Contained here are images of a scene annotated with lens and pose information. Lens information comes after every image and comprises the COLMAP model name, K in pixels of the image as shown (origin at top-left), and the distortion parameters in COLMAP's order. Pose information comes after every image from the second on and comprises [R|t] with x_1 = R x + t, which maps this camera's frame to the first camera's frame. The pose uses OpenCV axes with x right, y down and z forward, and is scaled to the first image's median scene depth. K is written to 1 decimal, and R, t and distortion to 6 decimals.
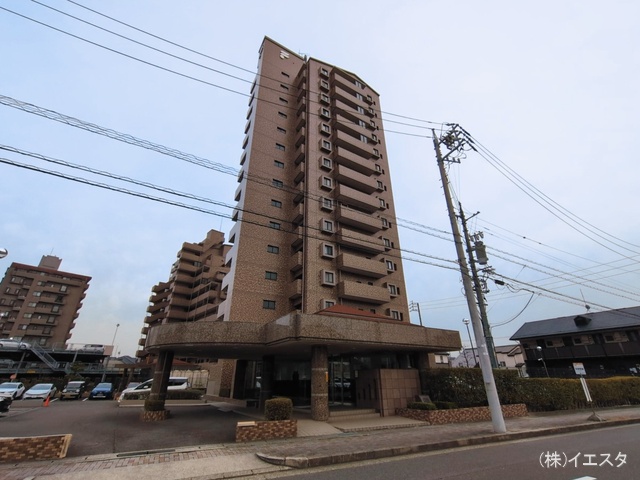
lens RADIAL K [[280.7, 0, 315.7], [0, 280.7, 248.8], [0, 0, 1]] dist [0.002325, 0.000900]
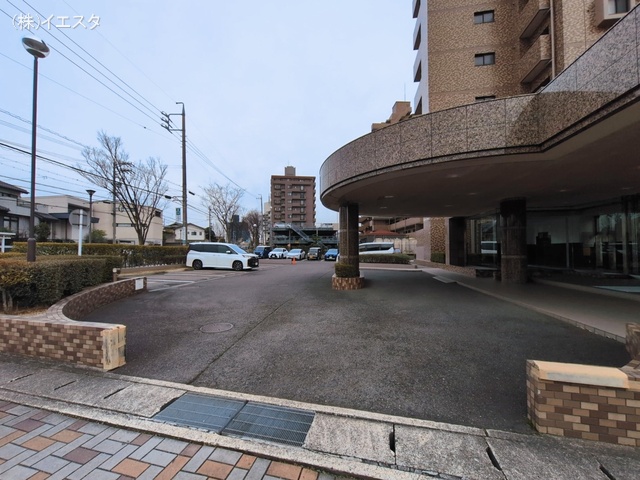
lens RADIAL K [[262.6, 0, 322.9], [0, 262.6, 240.6], [0, 0, 1]] dist [-0.000385, 0.000175]
pose [[0.776112, -0.019752, -0.630286, -0.065429], [0.267130, 0.915695, 0.300239, 0.095735], [0.571219, -0.401388, 0.715959, 0.183912]]
